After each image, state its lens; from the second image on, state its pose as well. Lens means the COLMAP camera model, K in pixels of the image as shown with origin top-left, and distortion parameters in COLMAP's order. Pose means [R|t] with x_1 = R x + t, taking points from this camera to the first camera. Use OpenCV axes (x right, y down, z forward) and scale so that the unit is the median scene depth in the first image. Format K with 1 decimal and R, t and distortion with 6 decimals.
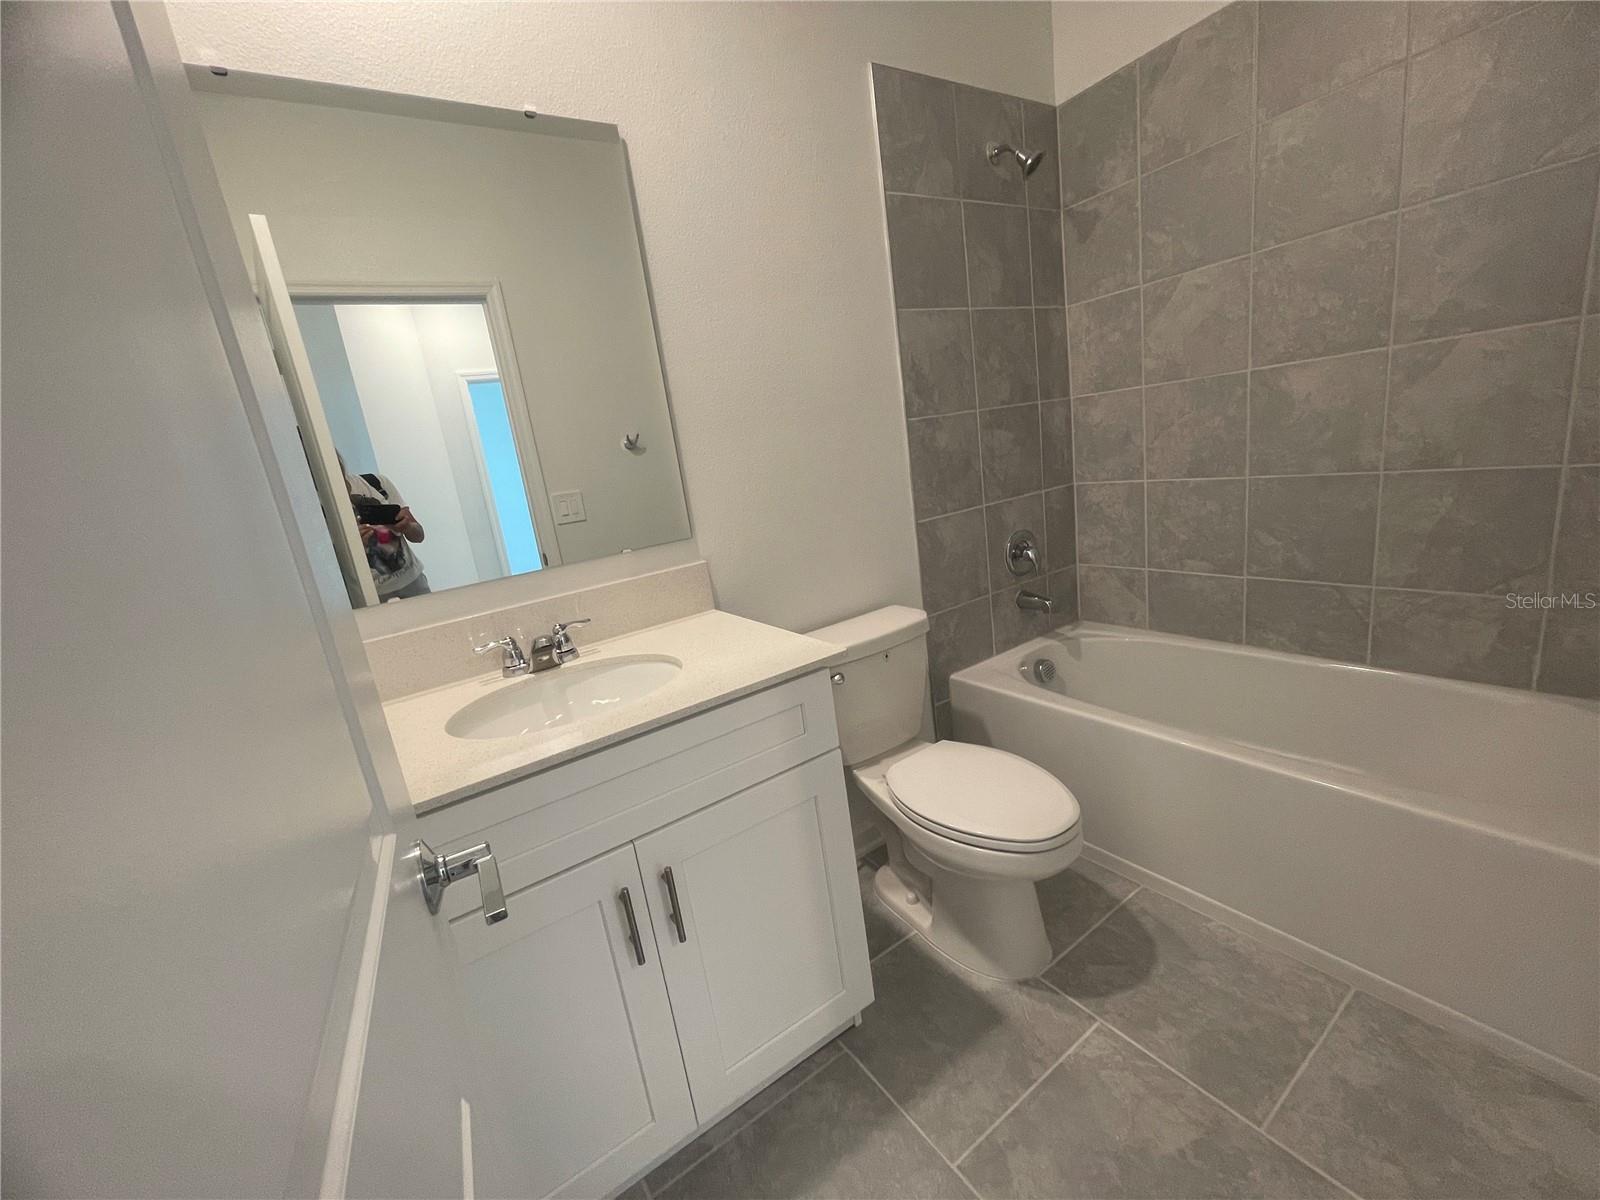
lens RADIAL K [[645.7, 0, 794.2], [0, 645.7, 601.3], [0, 0, 1]] dist [-0.007092, 0.000051]
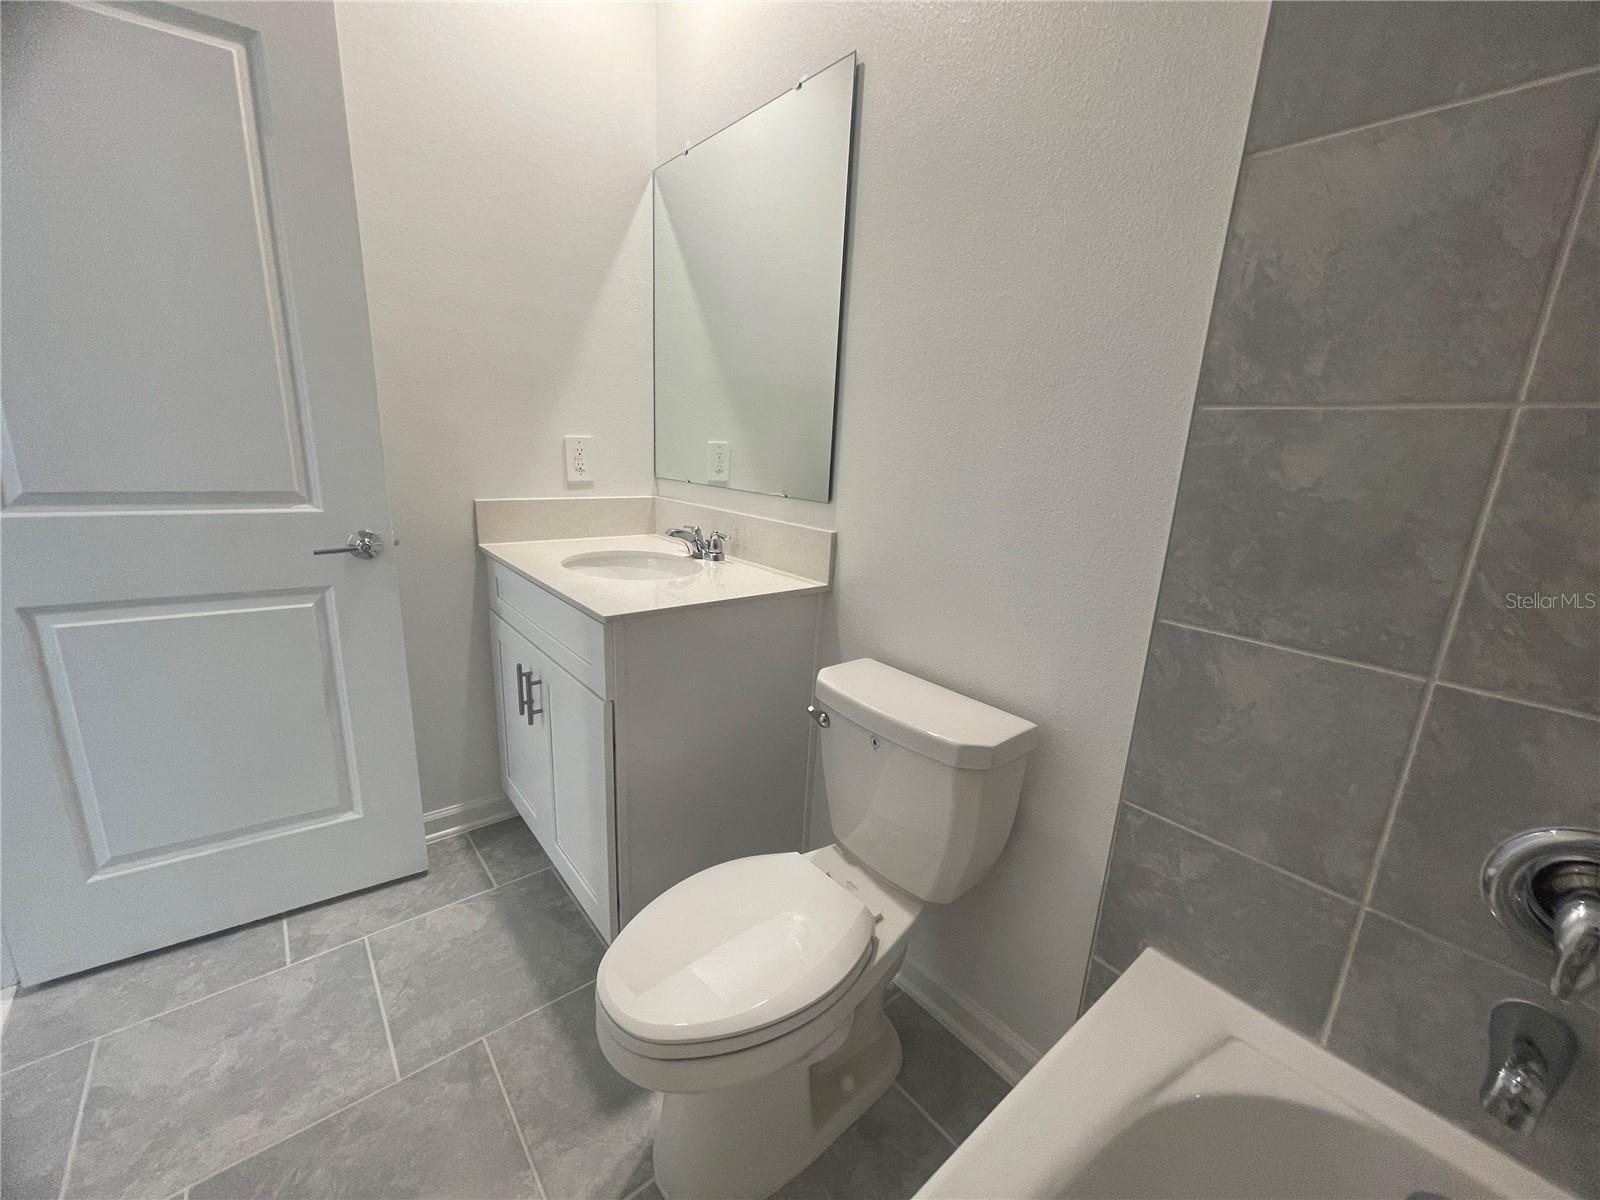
lens RADIAL K [[645.7, 0, 794.2], [0, 645.7, 601.3], [0, 0, 1]] dist [-0.007092, 0.000051]
pose [[0.093443, 0.380338, -0.920115, 0.599898], [-0.283960, 0.895955, 0.341514, -0.220685], [0.954272, 0.229364, 0.191722, 0.631467]]
